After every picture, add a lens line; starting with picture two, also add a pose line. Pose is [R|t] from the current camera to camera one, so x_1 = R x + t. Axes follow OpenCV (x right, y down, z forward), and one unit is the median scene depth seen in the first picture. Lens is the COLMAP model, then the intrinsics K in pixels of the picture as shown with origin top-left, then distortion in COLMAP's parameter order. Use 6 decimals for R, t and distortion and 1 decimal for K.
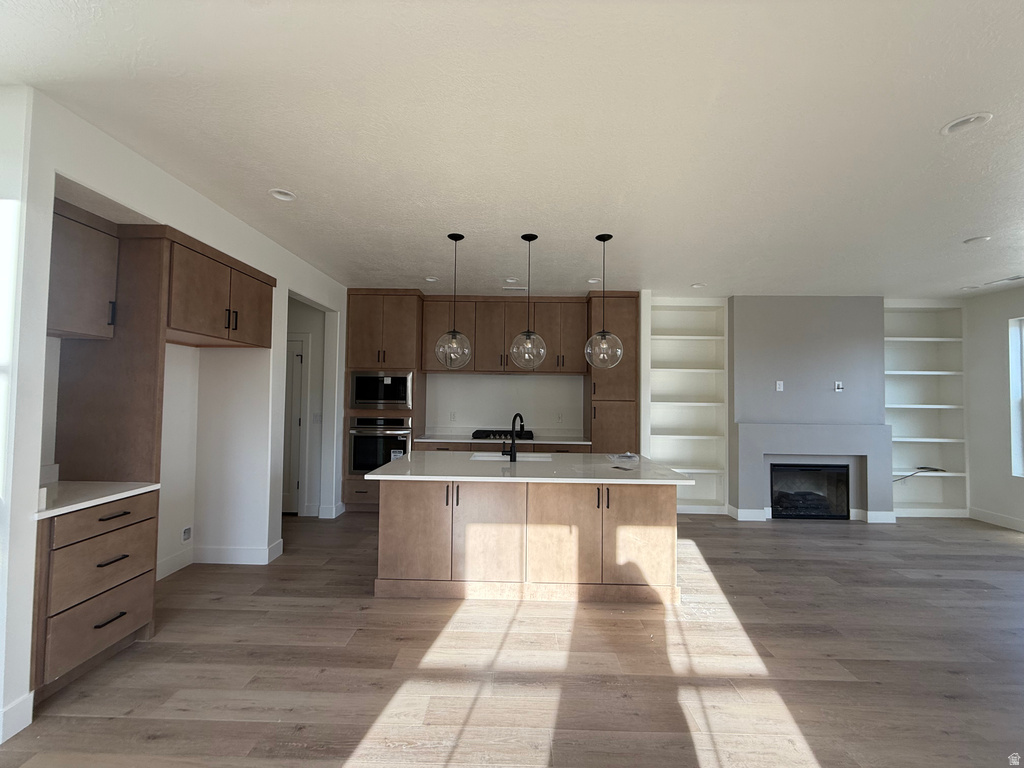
lens RADIAL K [[408.6, 0, 509.4], [0, 408.6, 383.1], [0, 0, 1]] dist [-0.000856, 0.000081]
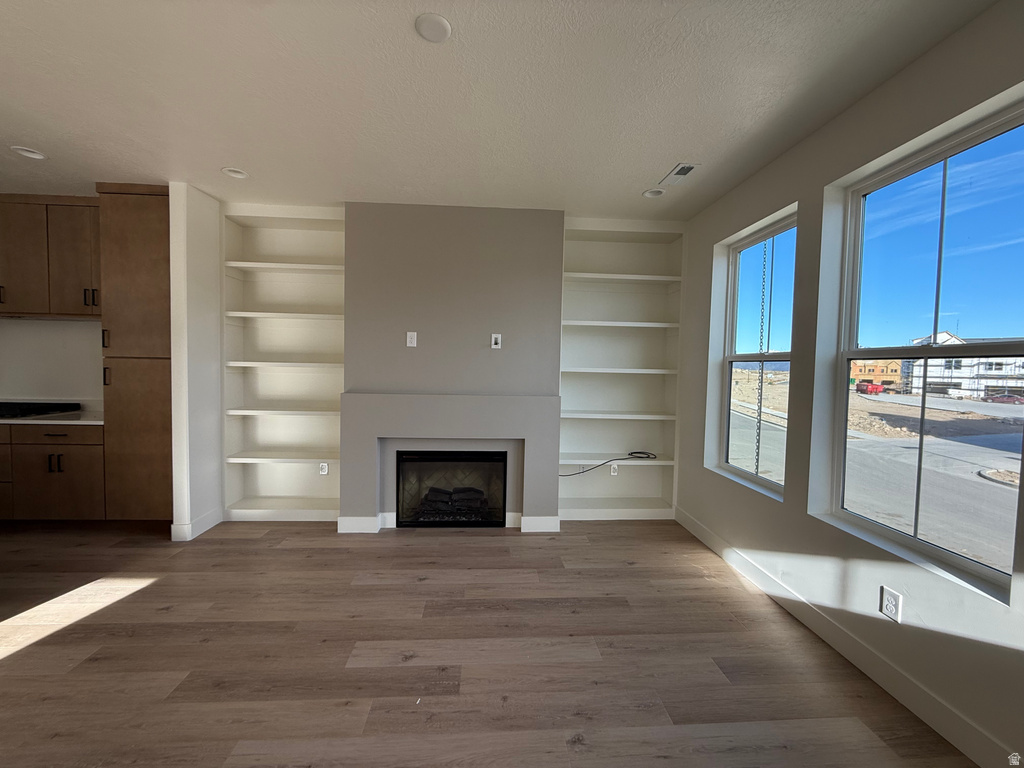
lens RADIAL K [[408.6, 0, 509.4], [0, 408.6, 383.1], [0, 0, 1]] dist [-0.000856, 0.000081]
pose [[0.997111, 0.004847, 0.075804, 0.916929], [-0.010554, 0.997122, 0.075075, 0.032169], [-0.075222, -0.075659, 0.994292, 0.354811]]
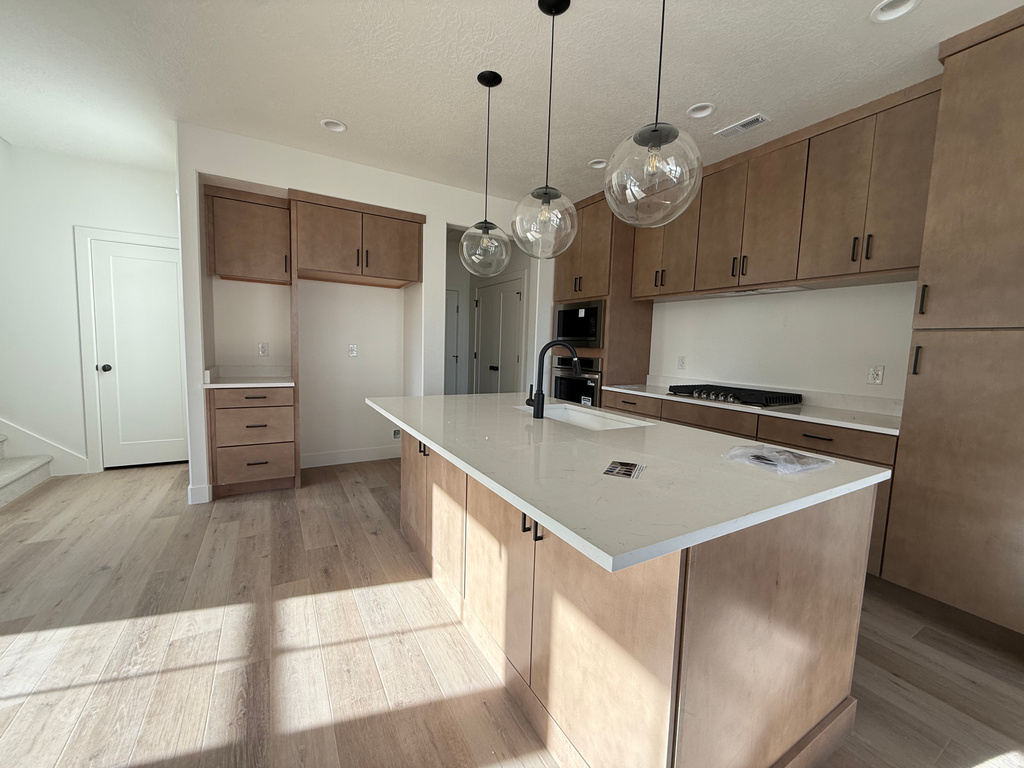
lens RADIAL K [[408.6, 0, 509.4], [0, 408.6, 383.1], [0, 0, 1]] dist [-0.000856, 0.000081]
pose [[0.516704, 0.082566, -0.852174, 0.399392], [0.001353, 0.995259, 0.097249, 0.063174], [0.856163, -0.051402, 0.514142, 0.511246]]
